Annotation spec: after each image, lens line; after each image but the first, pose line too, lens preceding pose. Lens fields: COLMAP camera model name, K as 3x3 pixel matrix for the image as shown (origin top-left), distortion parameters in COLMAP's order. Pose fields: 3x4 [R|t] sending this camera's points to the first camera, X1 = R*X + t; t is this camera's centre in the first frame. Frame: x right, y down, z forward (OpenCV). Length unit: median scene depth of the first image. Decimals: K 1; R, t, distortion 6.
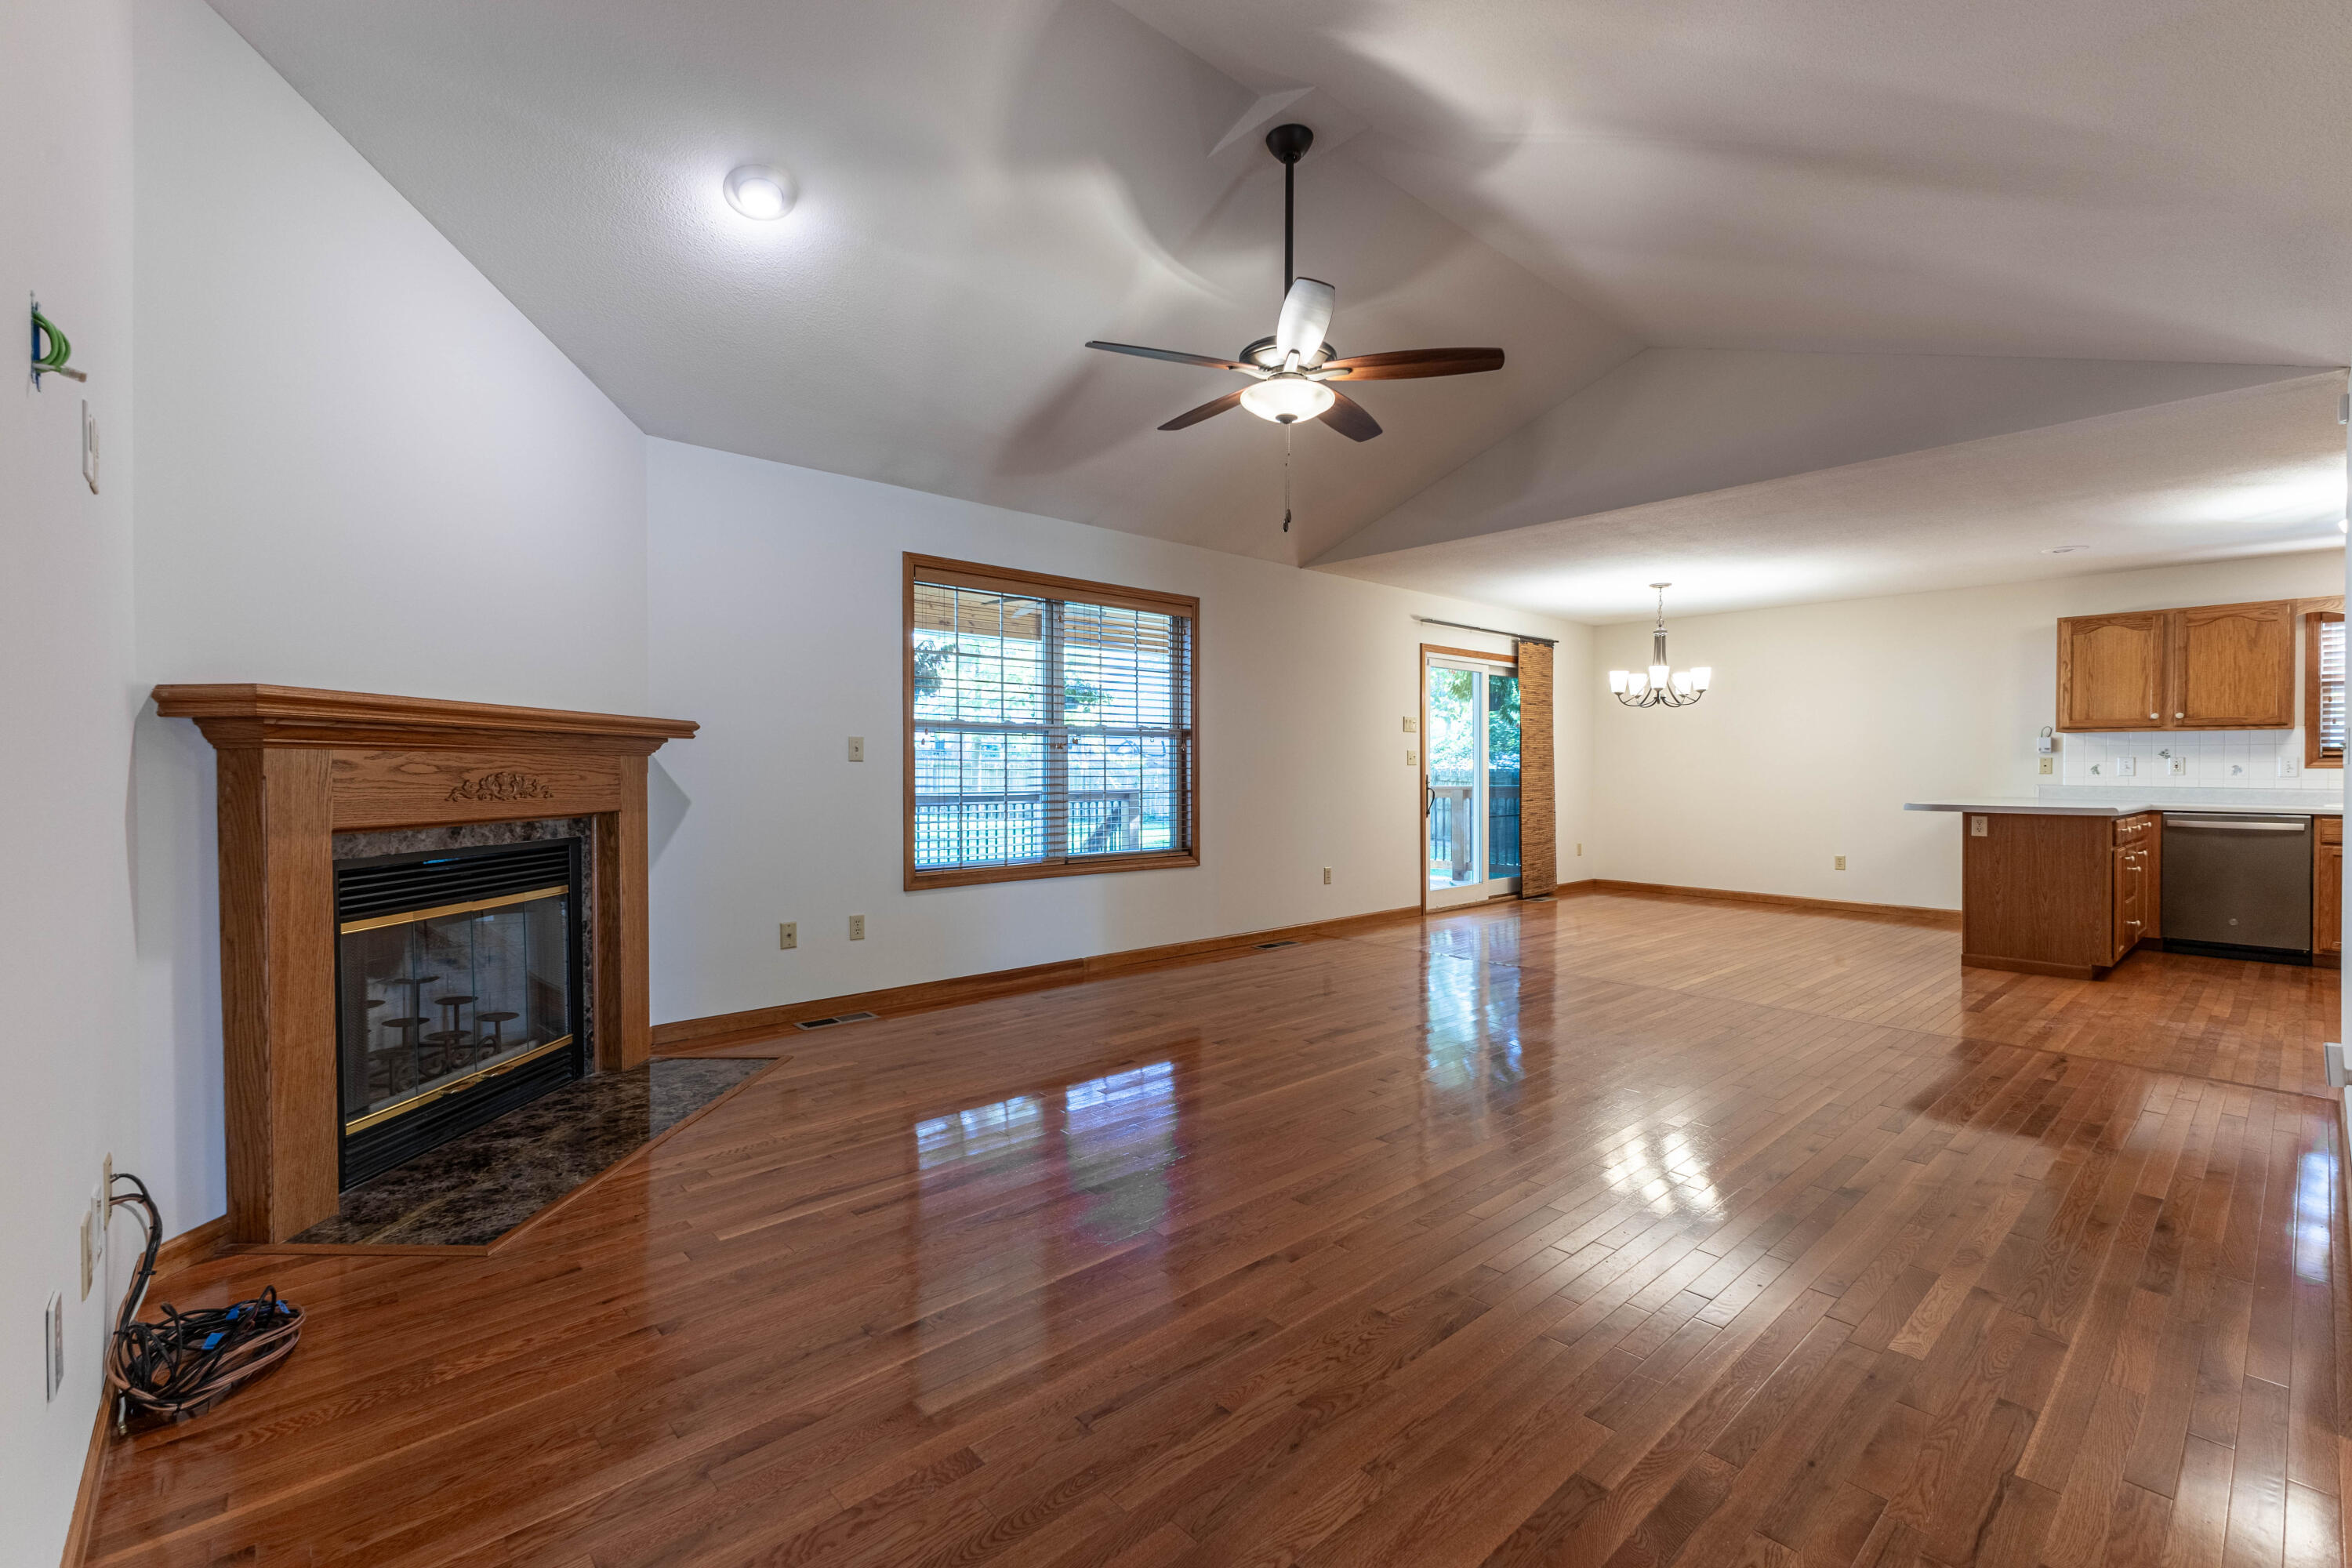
lens RADIAL K [[1008.7, 0, 1179.1], [0, 1008.7, 777.5], [0, 0, 1]] dist [0.014067, -0.004541]
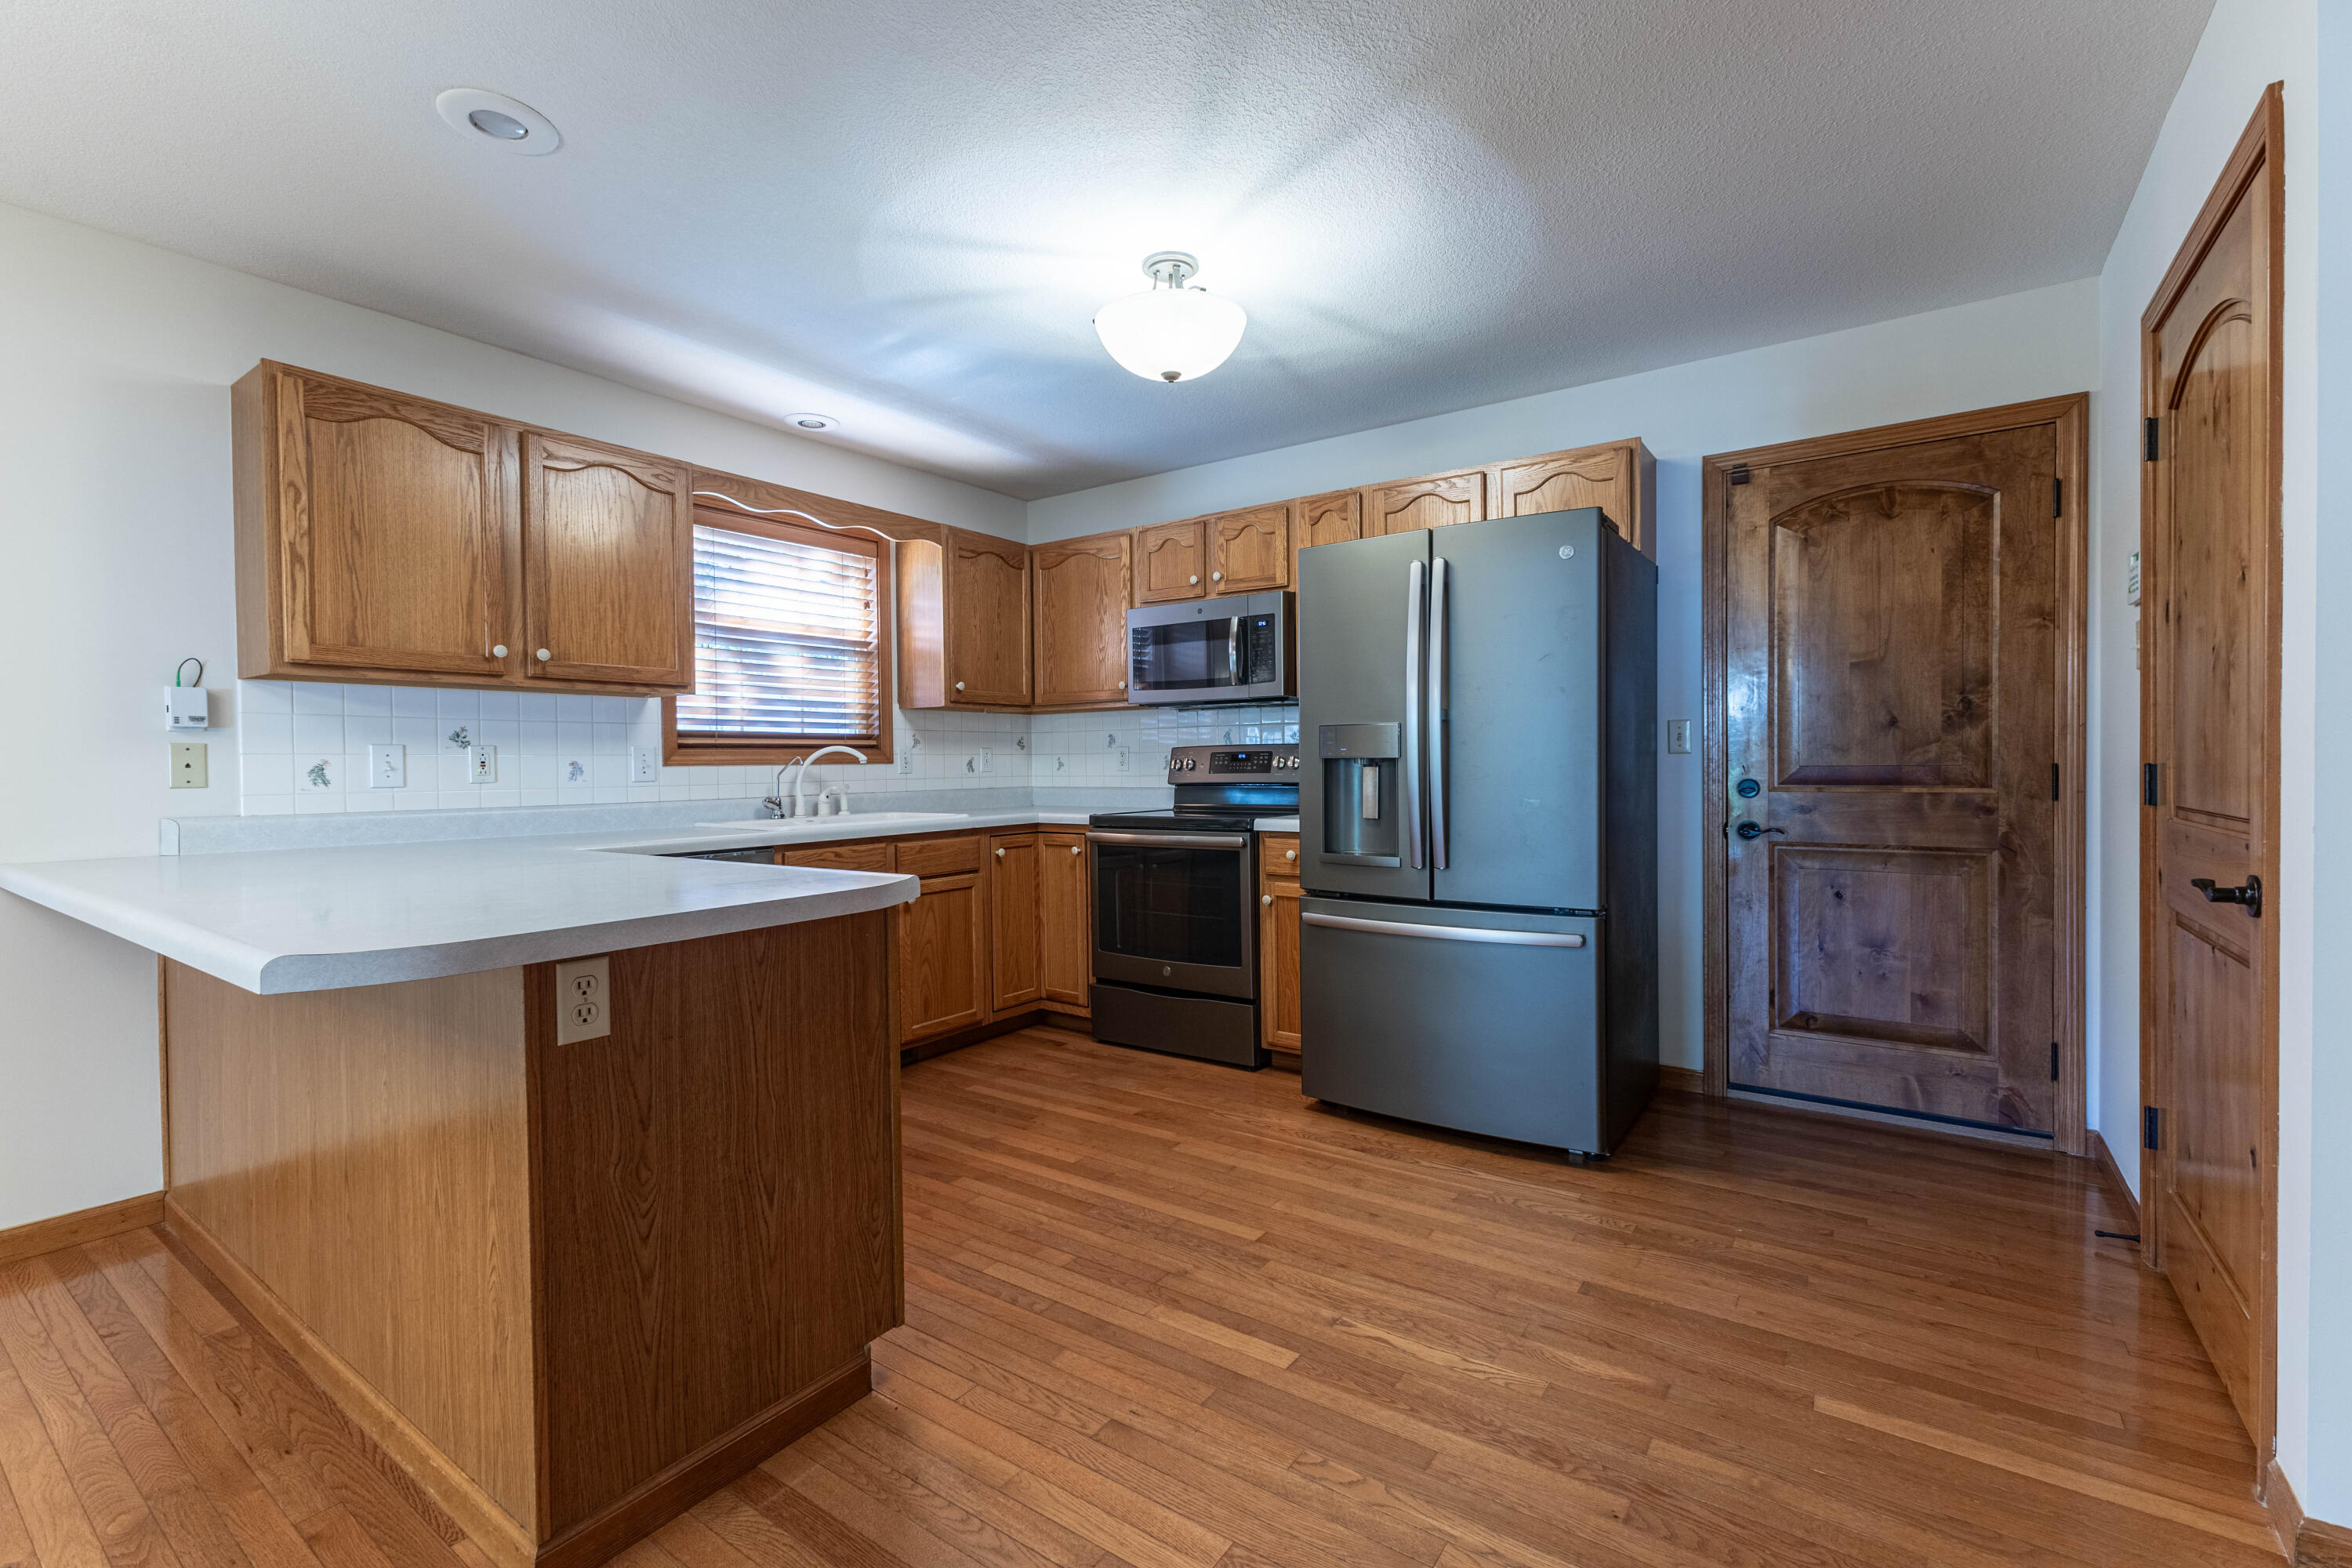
lens RADIAL K [[1013.1, 0, 1178.6], [0, 1013.1, 777.7], [0, 0, 1]] dist [0.009238, 0.000491]
pose [[-0.224238, -0.015247, 0.974415, 0.481329], [0.020957, 0.999571, 0.020463, -0.008369], [-0.974309, 0.025009, -0.223823, 0.854921]]
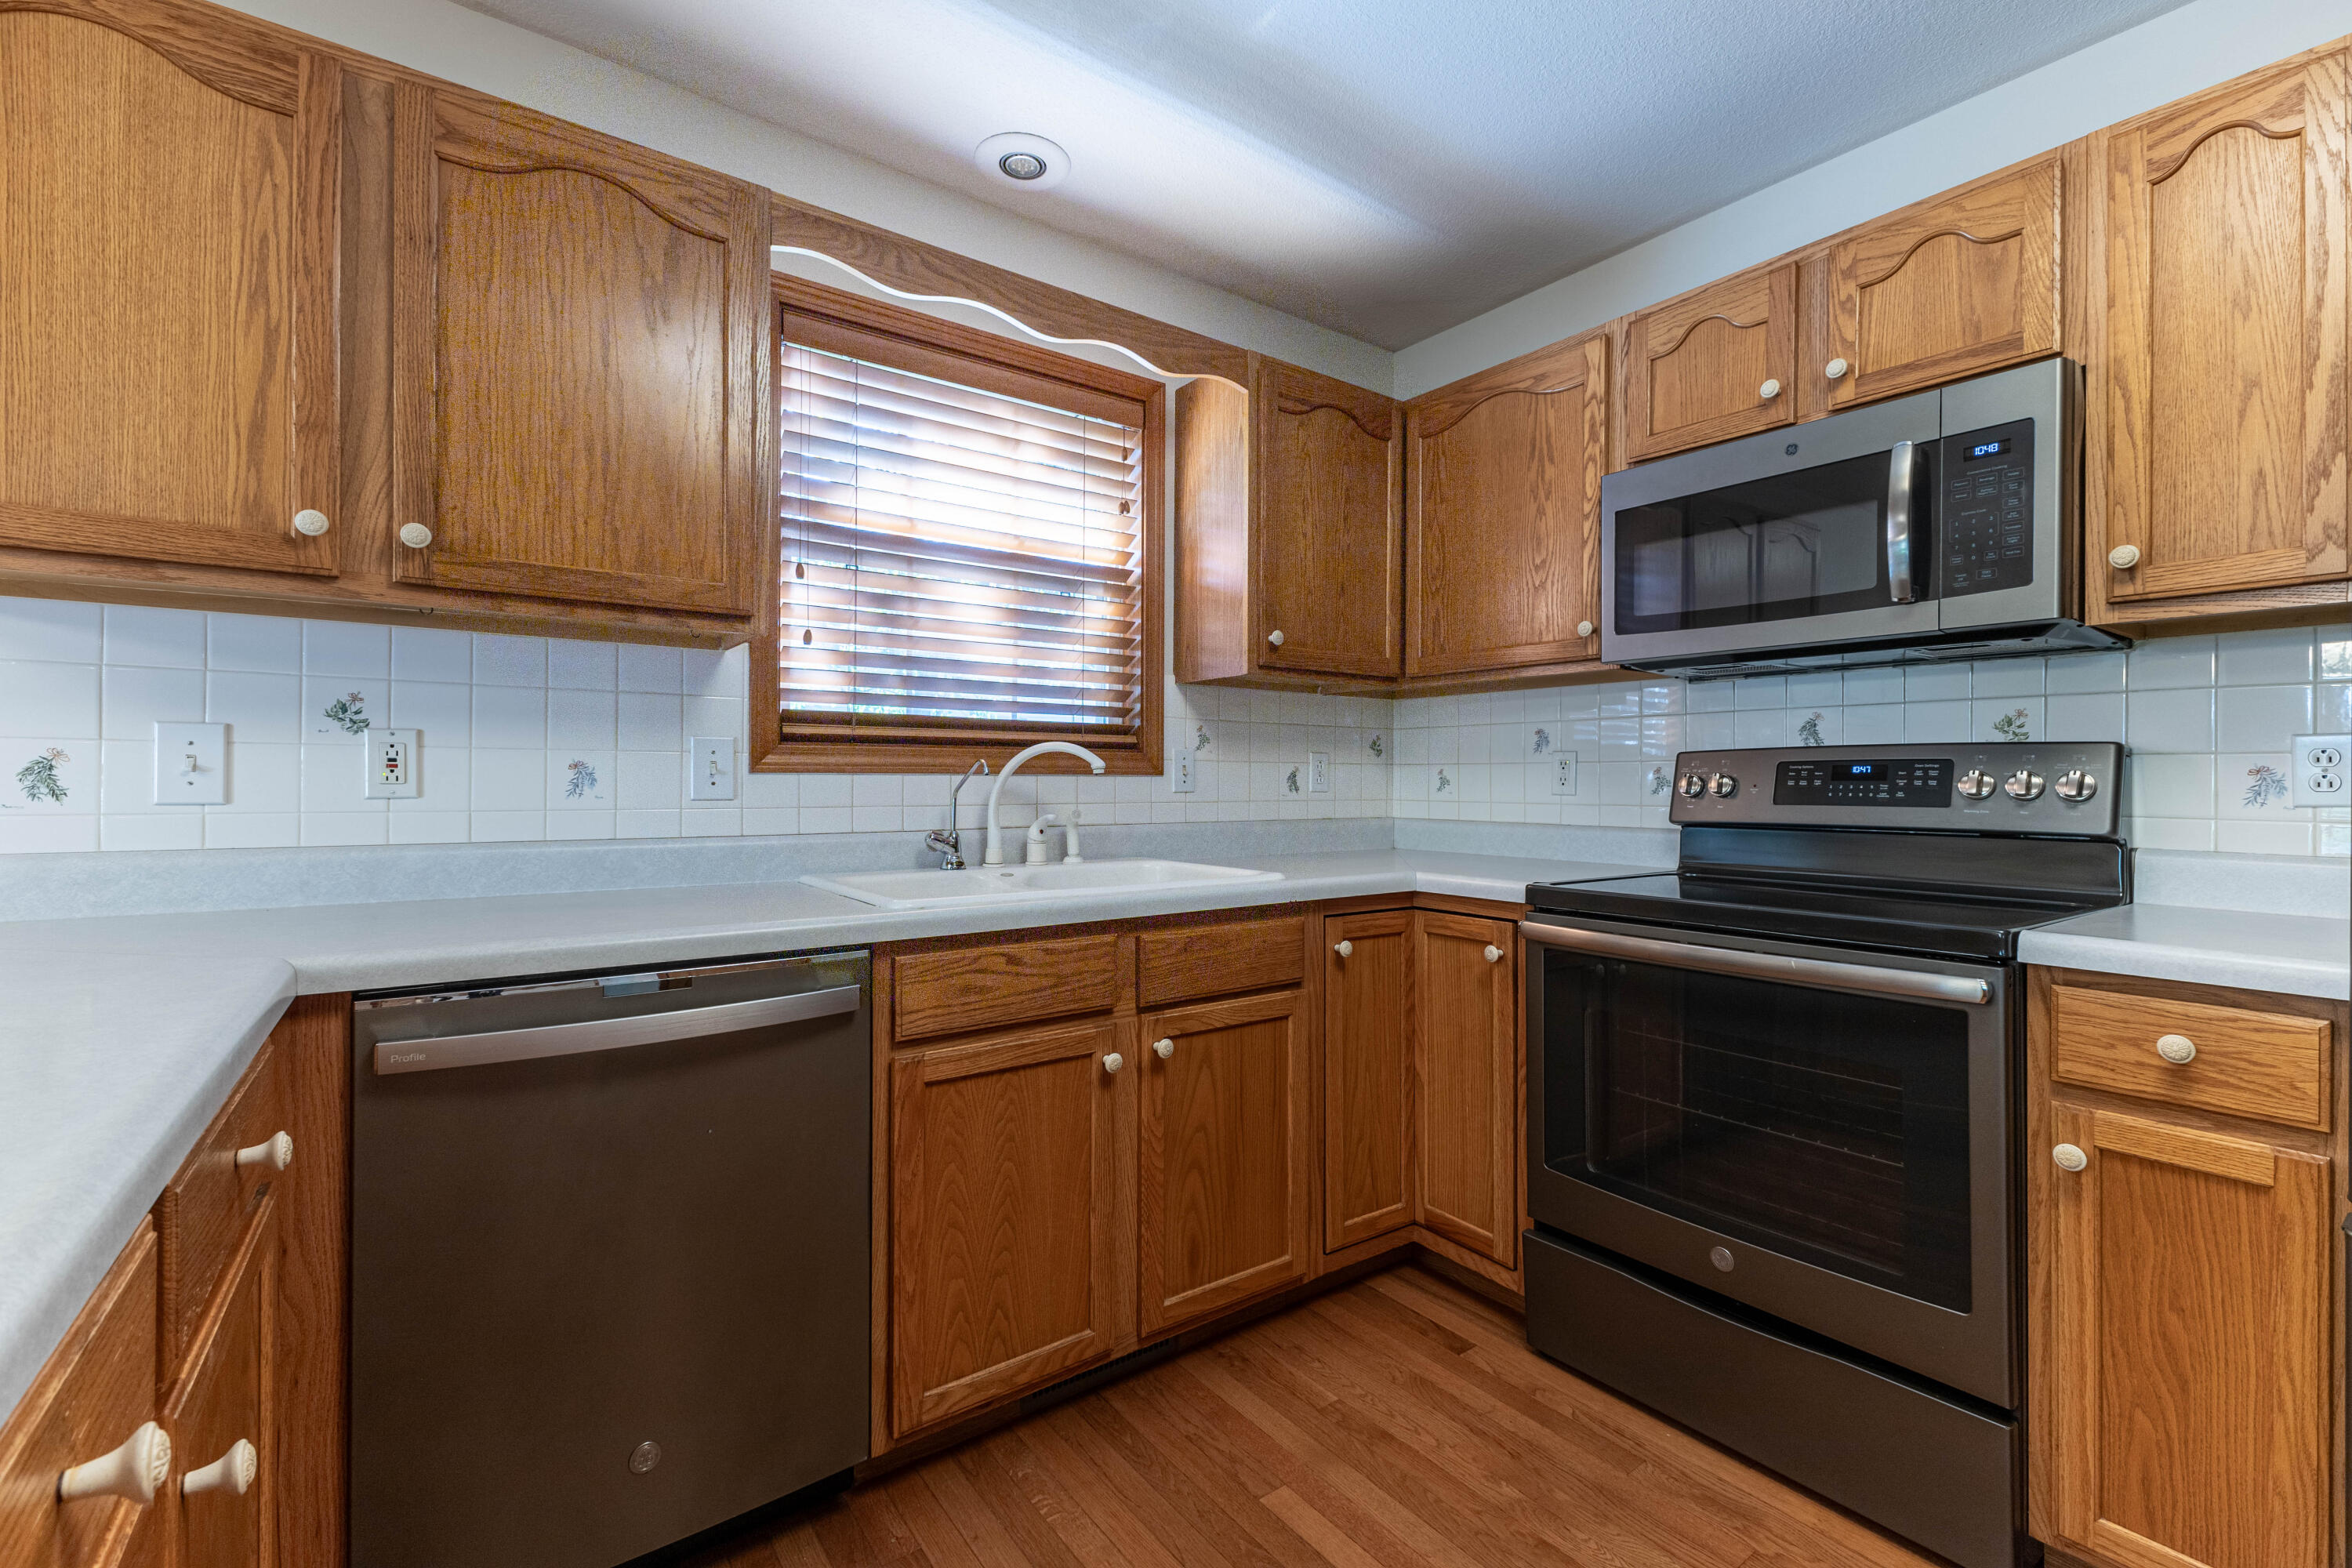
lens RADIAL K [[1008.7, 0, 1179.1], [0, 1008.7, 777.5], [0, 0, 1]] dist [0.014067, -0.004541]
pose [[0.097644, 0.000209, 0.995221, 0.807145], [0.006280, 0.999980, -0.000827, -0.006591], [-0.995202, 0.006331, 0.097641, 0.843048]]
